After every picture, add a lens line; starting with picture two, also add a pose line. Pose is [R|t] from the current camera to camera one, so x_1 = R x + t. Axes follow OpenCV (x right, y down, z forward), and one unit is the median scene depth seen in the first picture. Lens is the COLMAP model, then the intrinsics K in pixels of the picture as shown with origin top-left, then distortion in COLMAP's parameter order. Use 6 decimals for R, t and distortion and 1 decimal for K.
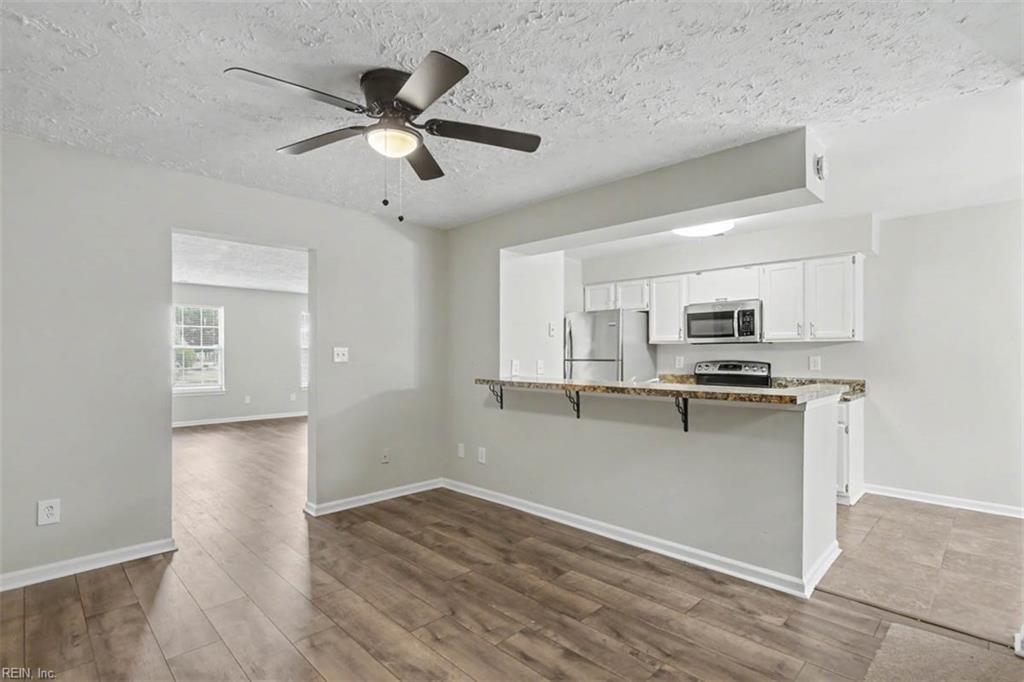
lens RADIAL K [[486.2, 0, 518.5], [0, 486.2, 351.4], [0, 0, 1]] dist [0.000022, -0.000030]
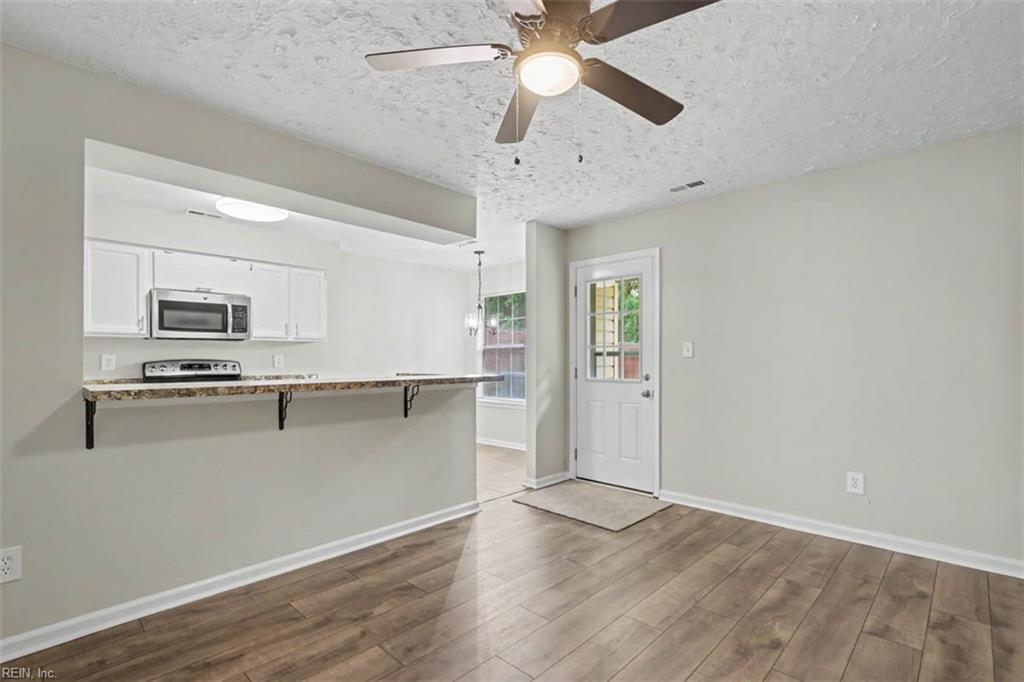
lens RADIAL K [[478.3, 0, 512.8], [0, 478.3, 360.3], [0, 0, 1]] dist [-0.001384, -0.000126]
pose [[-0.010781, -0.001885, 0.999940, -0.546329], [-0.000587, 0.999998, 0.001879, 0.023306], [-0.999942, -0.000567, -0.010782, 0.559262]]
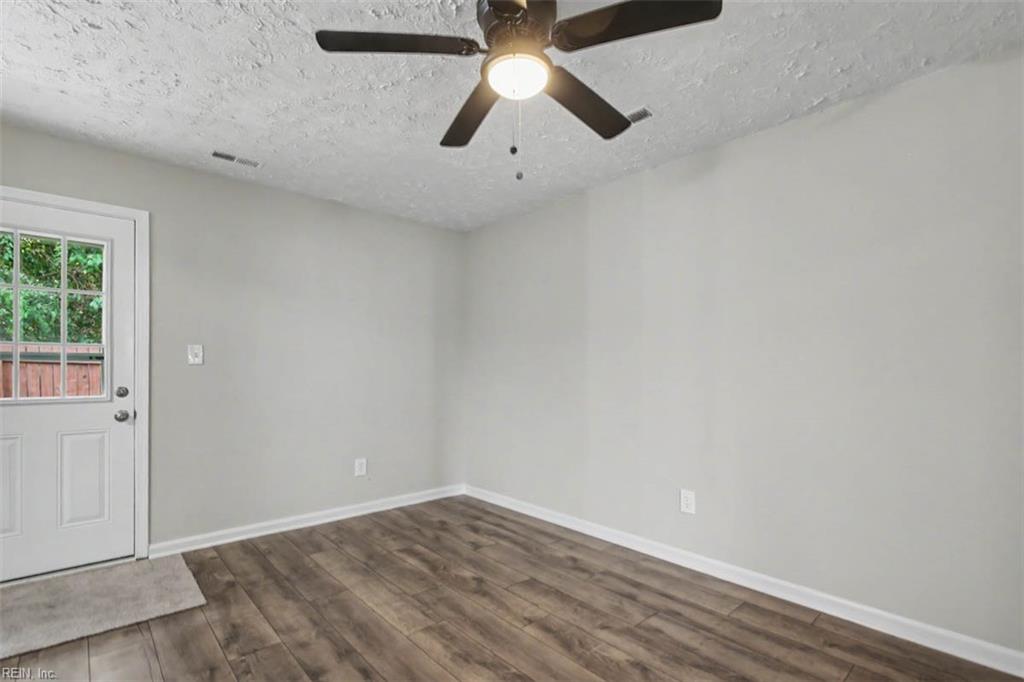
lens RADIAL K [[477.1, 0, 514.1], [0, 477.1, 370.4], [0, 0, 1]] dist [0.002049, 0.000339]
pose [[-0.998343, -0.004262, 0.057394, -0.155219], [-0.004220, 0.999991, 0.000863, 0.026184], [-0.057397, 0.000619, -0.998351, 0.929103]]
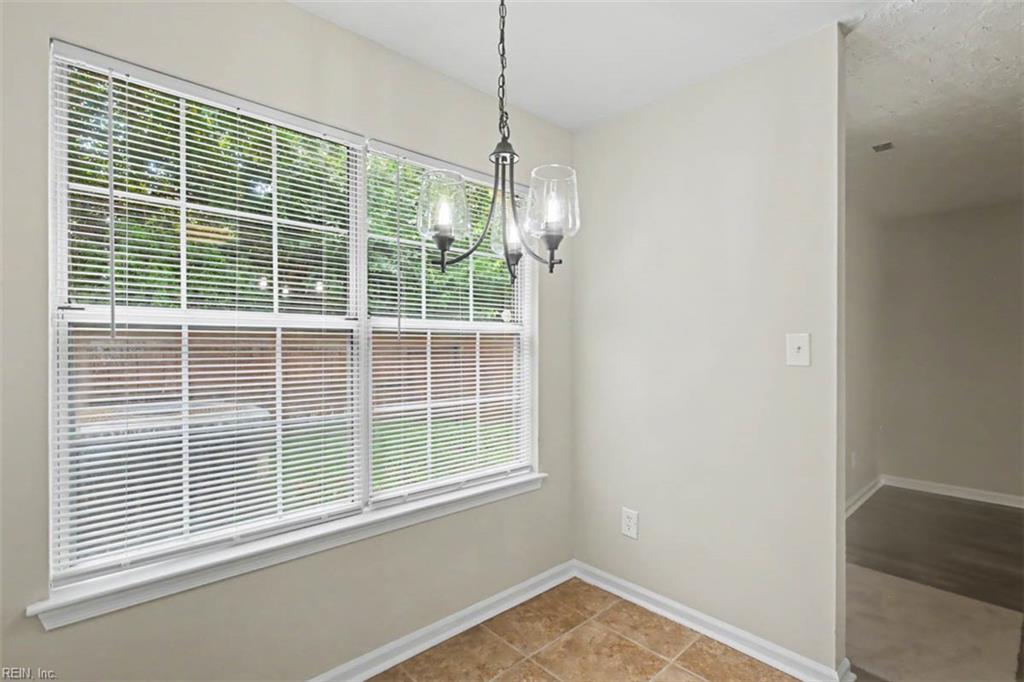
lens RADIAL K [[475.6, 0, 509.2], [0, 475.6, 350.8], [0, 0, 1]] dist [-0.001822, -0.000172]
pose [[-0.998613, 0.000174, 0.052643, 0.808868], [0.000347, 0.999995, 0.003281, 0.004268], [-0.052642, 0.003294, -0.998608, 0.955360]]
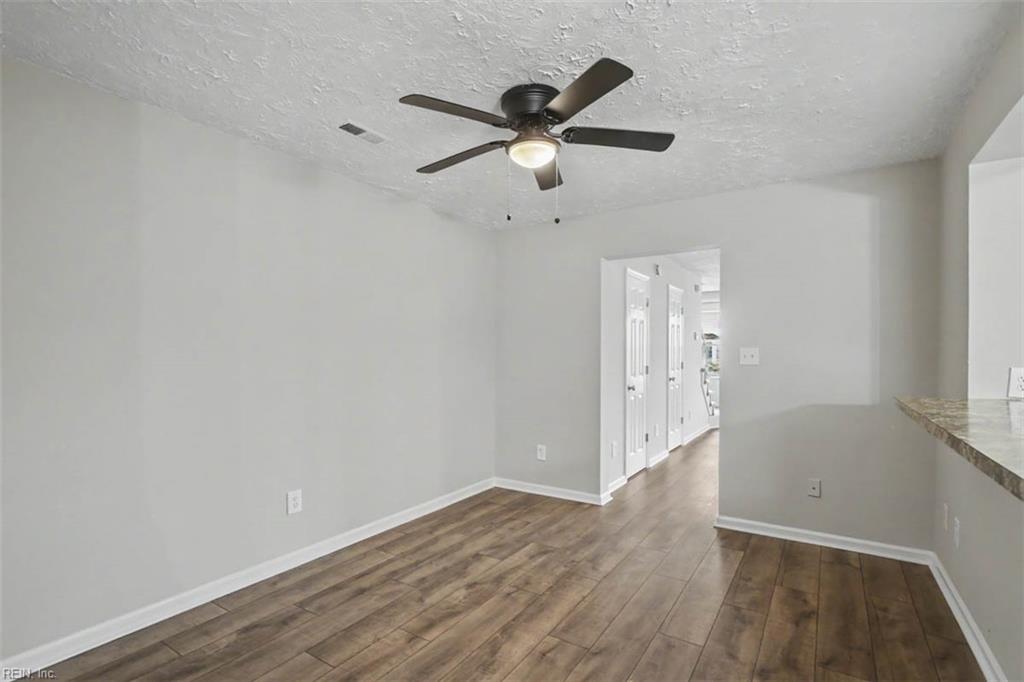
lens RADIAL K [[486.2, 0, 518.5], [0, 486.2, 351.4], [0, 0, 1]] dist [0.000022, -0.000030]
pose [[0.205969, -0.005289, -0.978544, 0.398548], [0.004530, 0.999980, -0.004451, 0.000333], [0.978548, -0.003516, 0.205989, 0.394592]]
